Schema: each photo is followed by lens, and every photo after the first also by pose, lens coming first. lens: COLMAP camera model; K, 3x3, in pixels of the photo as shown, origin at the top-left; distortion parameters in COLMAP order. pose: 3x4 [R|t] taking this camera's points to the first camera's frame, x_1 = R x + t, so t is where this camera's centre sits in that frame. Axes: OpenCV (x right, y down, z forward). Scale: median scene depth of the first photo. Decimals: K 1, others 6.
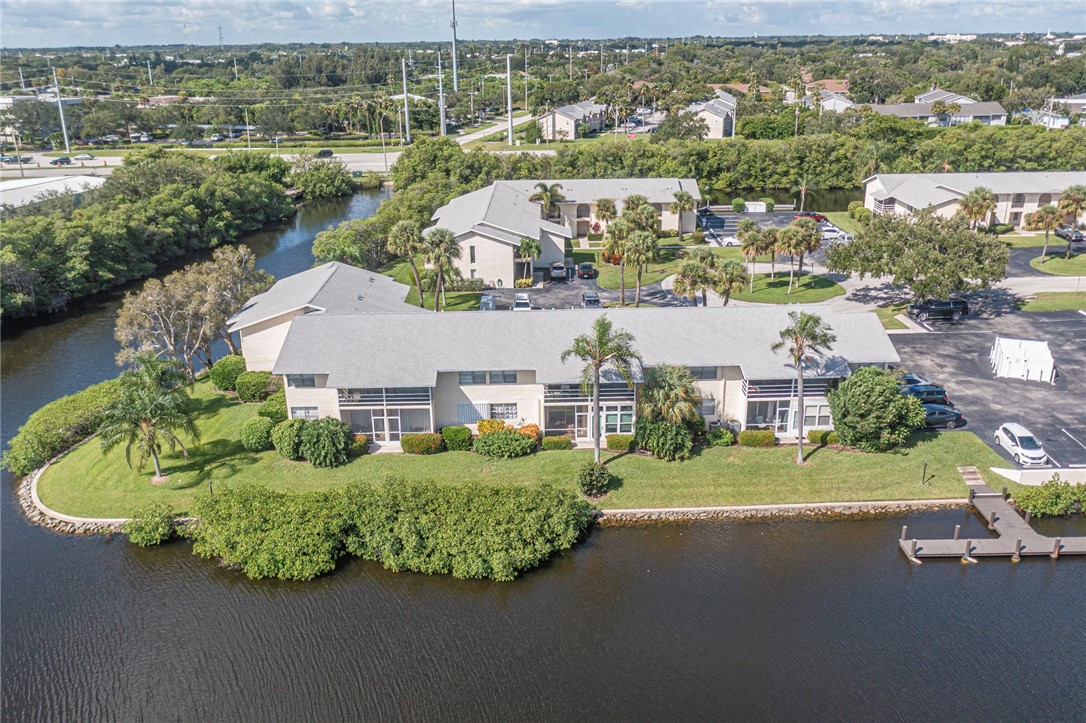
lens RADIAL K [[851.5, 0, 543.0], [0, 851.5, 361.5], [0, 0, 1]] dist [-0.017094, -0.003698]
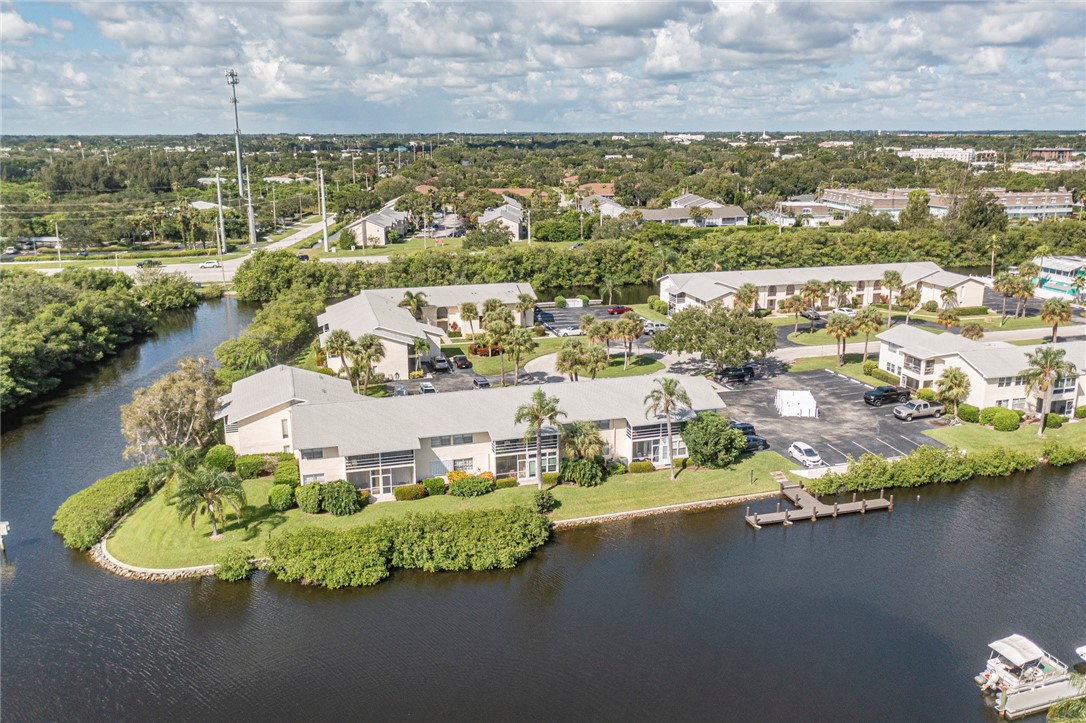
lens RADIAL K [[867.3, 0, 543.0], [0, 867.3, 361.5], [0, 0, 1]] dist [-0.002695, -0.007651]
pose [[0.964247, -0.056220, 0.258973, -0.163588], [0.084094, 0.991643, -0.097835, 0.024665], [-0.251308, 0.116116, 0.960917, -0.230561]]
